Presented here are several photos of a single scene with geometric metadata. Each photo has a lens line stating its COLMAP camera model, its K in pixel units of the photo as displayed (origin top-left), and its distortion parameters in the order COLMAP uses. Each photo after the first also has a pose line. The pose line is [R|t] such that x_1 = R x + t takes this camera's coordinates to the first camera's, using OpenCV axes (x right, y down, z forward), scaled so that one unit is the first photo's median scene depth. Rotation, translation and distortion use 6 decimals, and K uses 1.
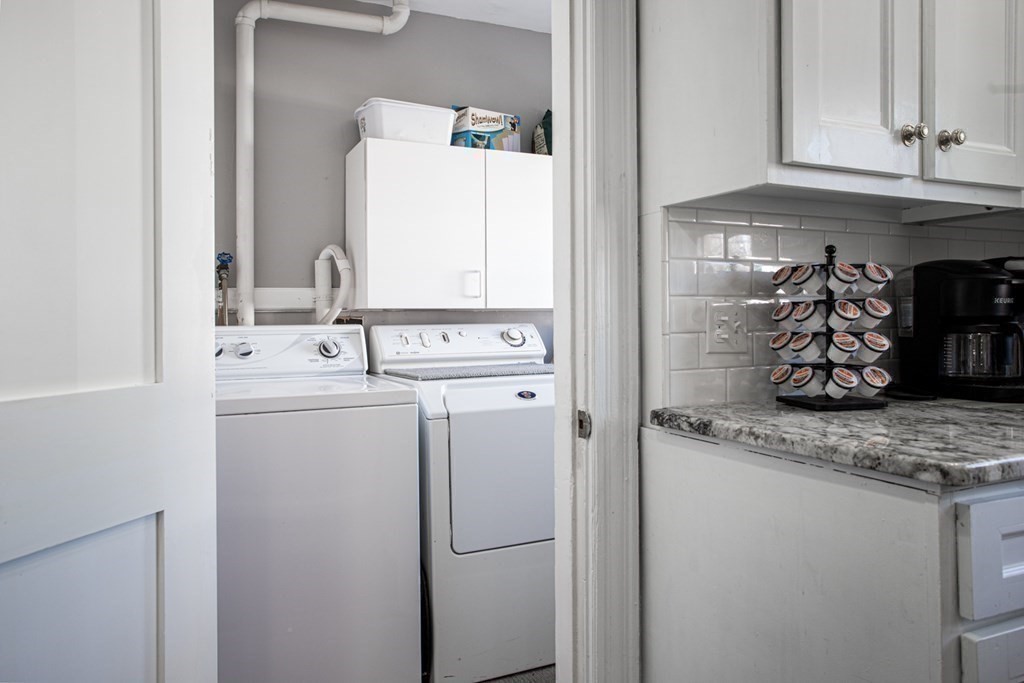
lens RADIAL K [[726.5, 0, 495.8], [0, 726.5, 323.7], [0, 0, 1]] dist [-0.002925, -0.002135]
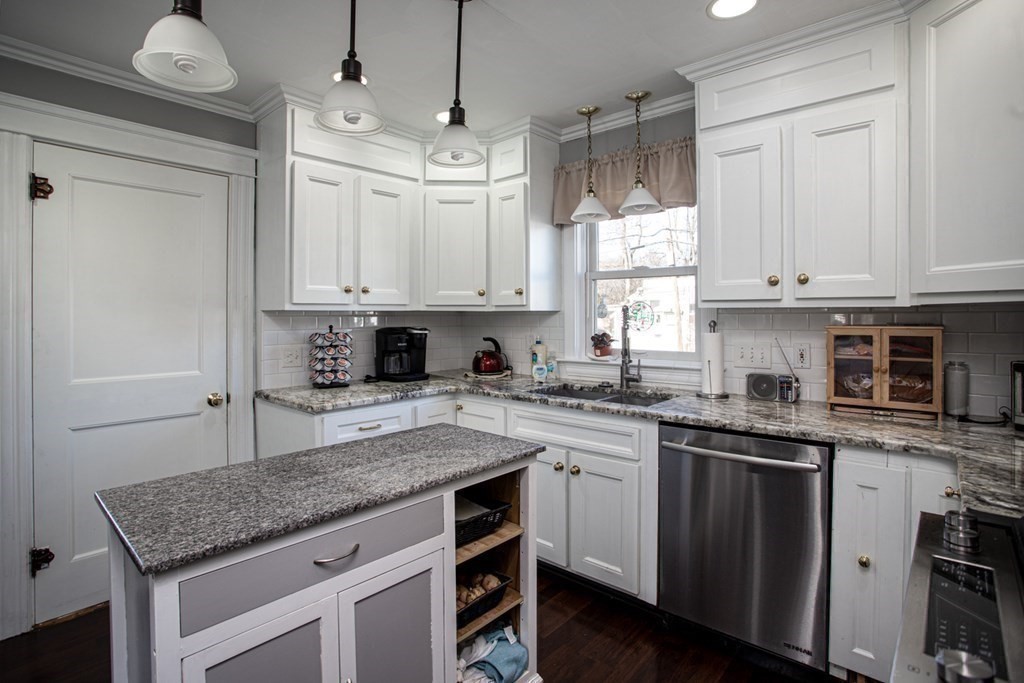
lens RADIAL K [[524.6, 0, 508.0], [0, 524.6, 307.6], [0, 0, 1]] dist [-0.026044, 0.006491]
pose [[0.924202, 0.007521, 0.381831, 0.346857], [-0.000834, 0.999843, -0.017675, -0.146660], [-0.381904, 0.016017, 0.924063, -1.066538]]
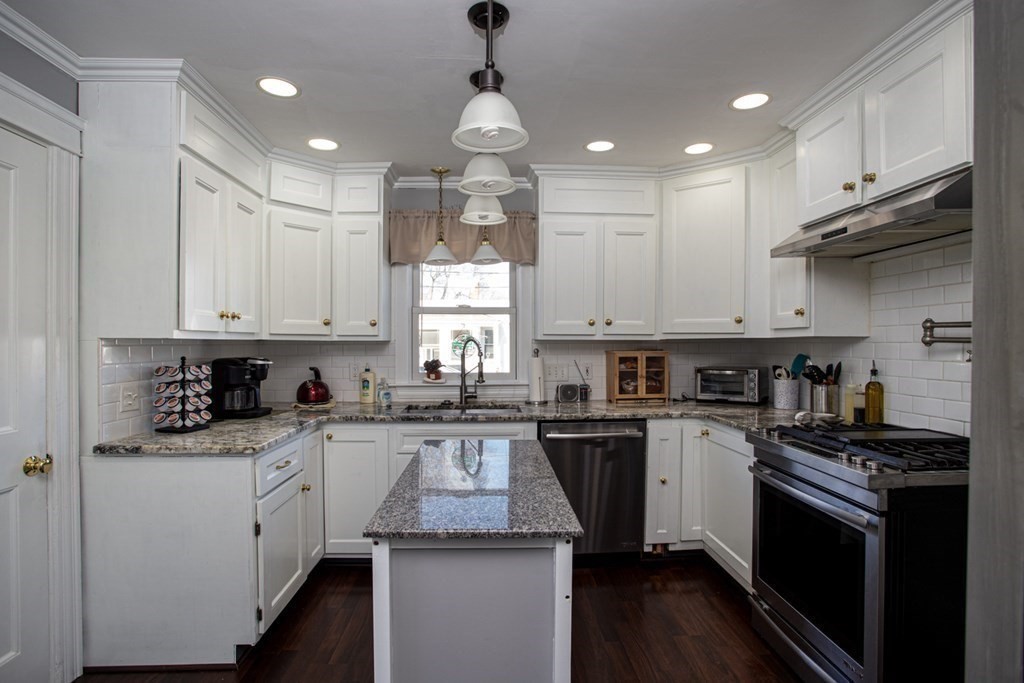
lens RADIAL K [[524.6, 0, 510.3], [0, 524.6, 341.5], [0, 0, 1]] dist [-0.026044, 0.006491]
pose [[0.377801, 0.009082, 0.925842, -0.648544], [0.001354, 0.999945, -0.010361, -0.143183], [-0.925886, 0.005168, 0.377768, -0.528453]]
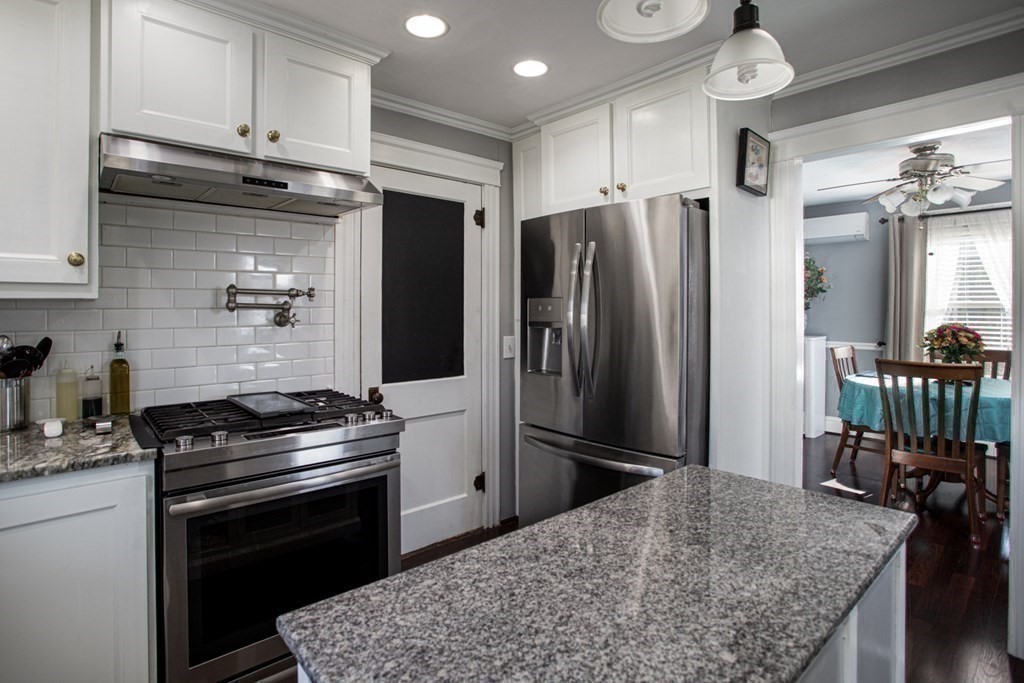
lens RADIAL K [[524.6, 0, 510.0], [0, 524.6, 304.7], [0, 0, 1]] dist [-0.026044, 0.006491]
pose [[-0.957836, 0.004670, -0.287277, 0.809125], [0.005972, 0.999975, -0.003654, -0.153770], [0.287253, -0.005216, -0.957841, 0.550556]]
